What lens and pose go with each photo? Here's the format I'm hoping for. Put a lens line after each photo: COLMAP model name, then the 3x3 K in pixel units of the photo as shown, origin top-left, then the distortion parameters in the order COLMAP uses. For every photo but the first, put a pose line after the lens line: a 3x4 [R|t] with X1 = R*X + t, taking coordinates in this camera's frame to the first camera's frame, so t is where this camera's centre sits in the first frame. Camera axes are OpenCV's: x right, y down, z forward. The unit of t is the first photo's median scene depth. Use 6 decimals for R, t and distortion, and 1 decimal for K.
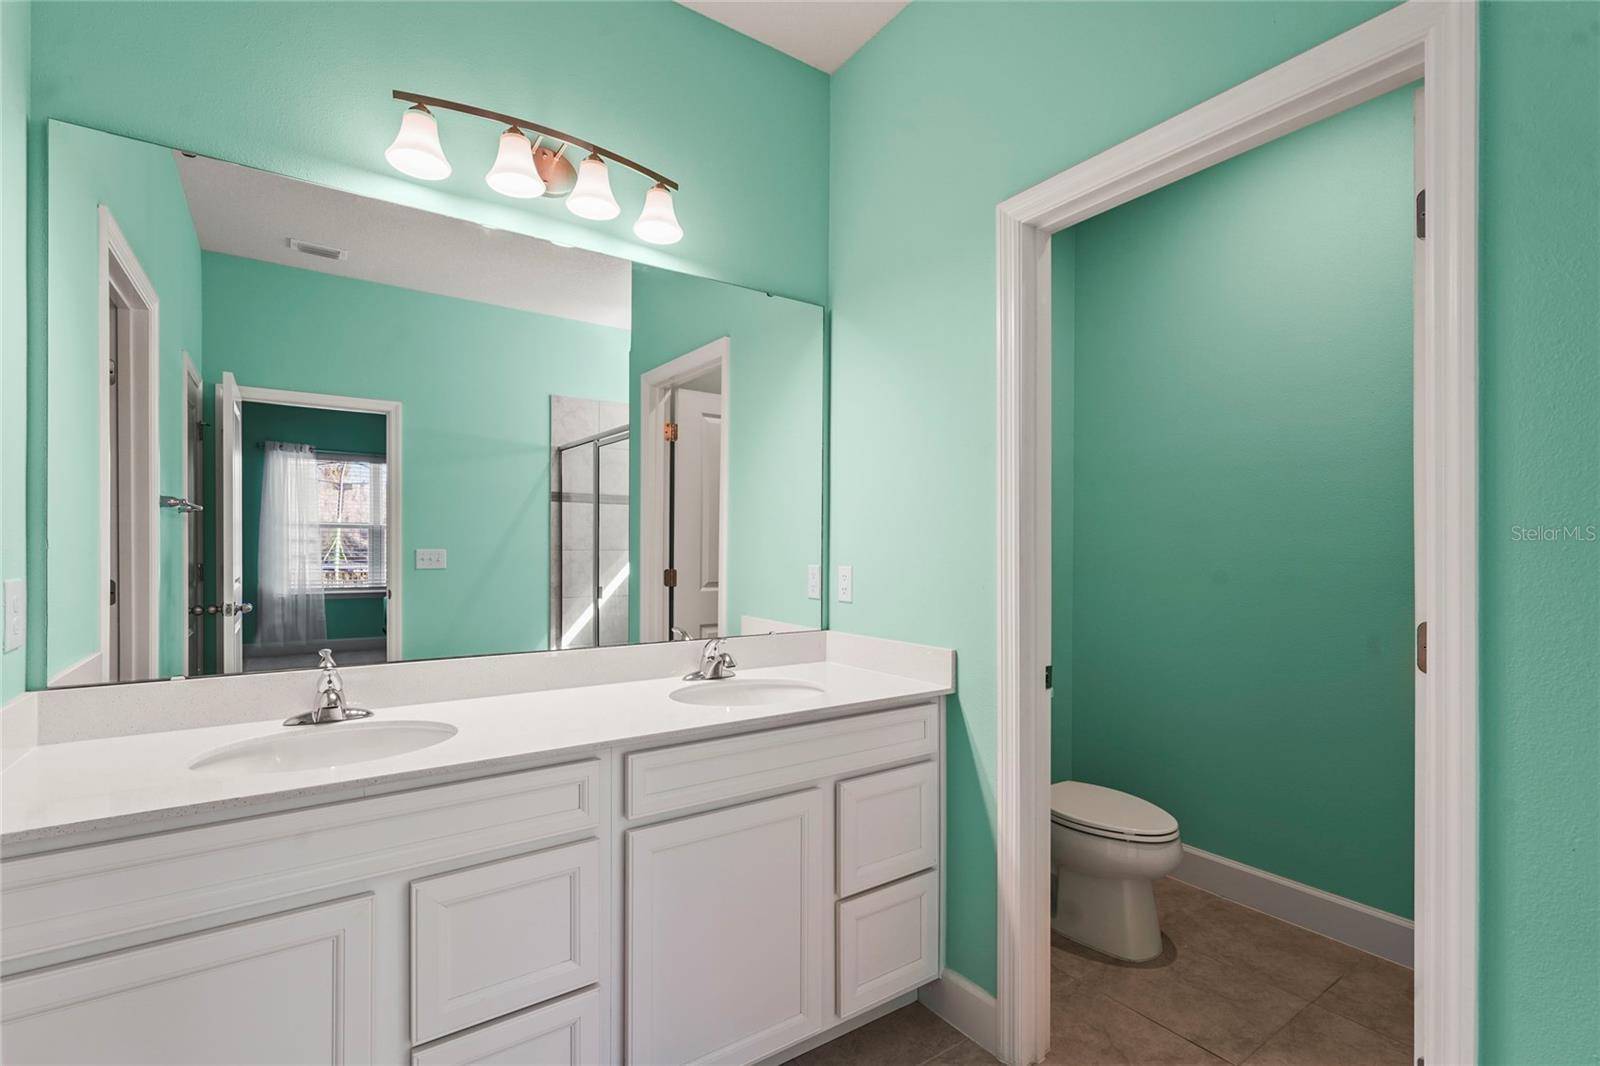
lens RADIAL K [[739.3, 0, 802.0], [0, 739.3, 539.2], [0, 0, 1]] dist [-0.007935, 0.001379]
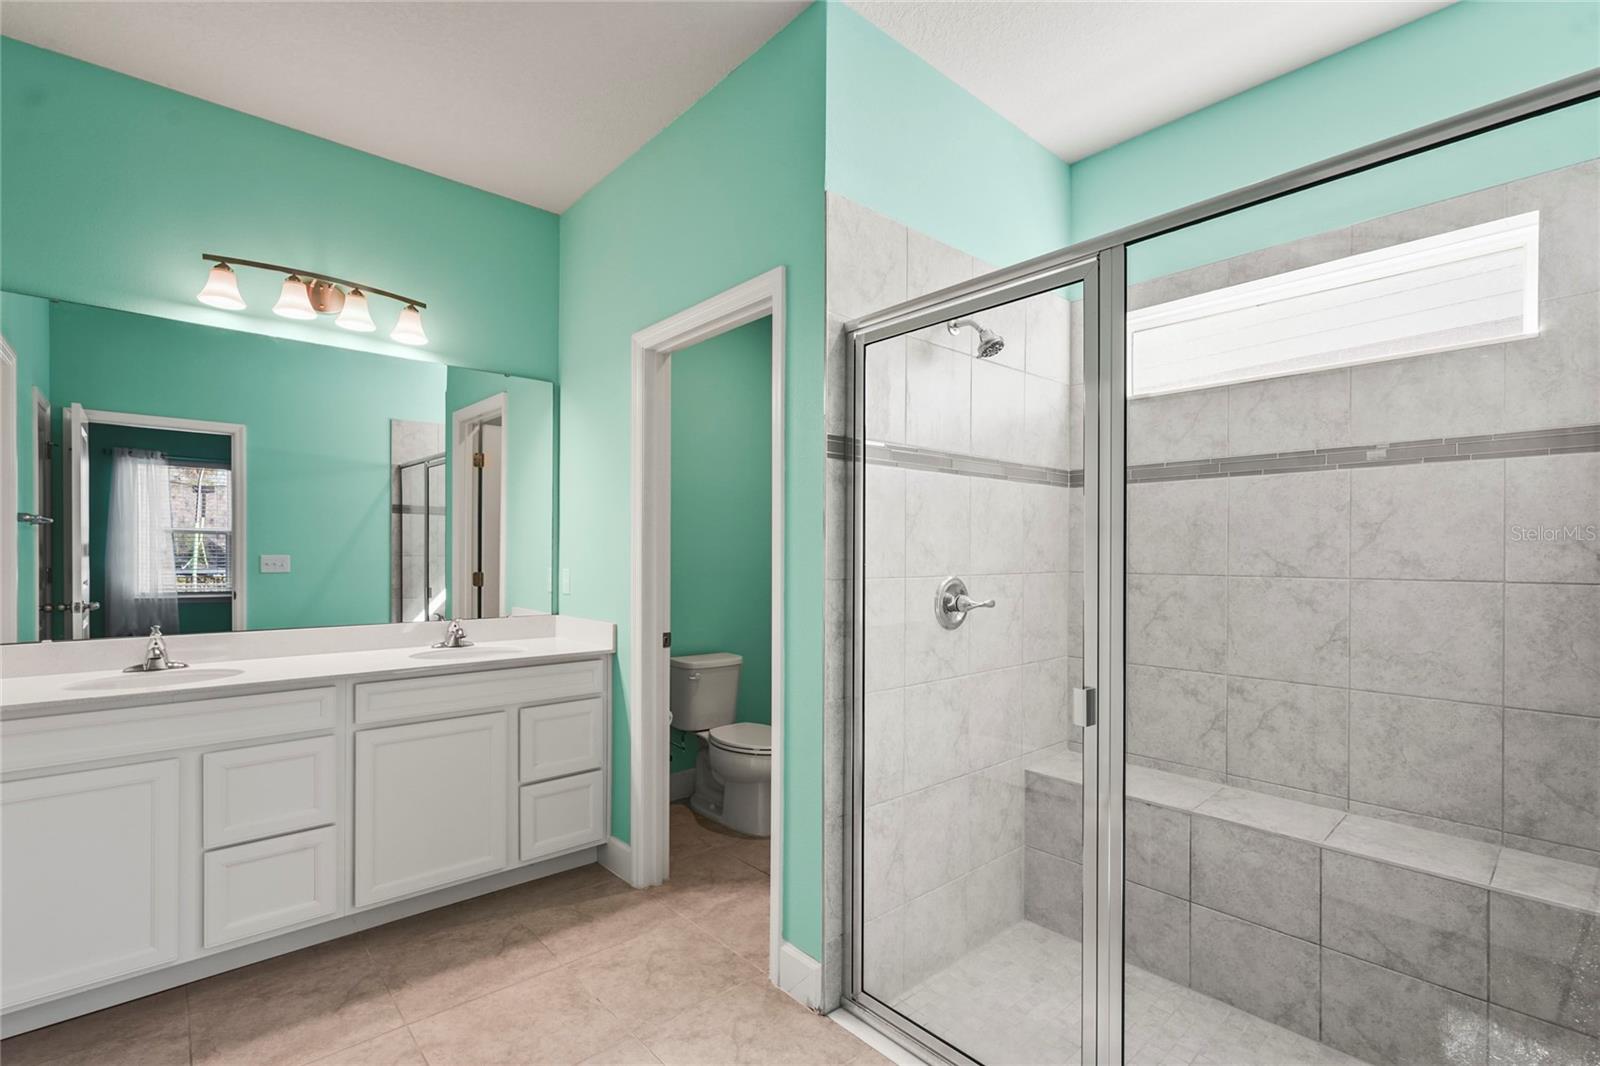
lens RADIAL K [[739.3, 0, 804.4], [0, 739.3, 545.9], [0, 0, 1]] dist [-0.007935, 0.001379]
pose [[0.992314, 0.002355, 0.123720, 0.217774], [-0.002744, 0.999992, 0.002976, -0.008103], [-0.123712, -0.003293, 0.992313, -0.293623]]
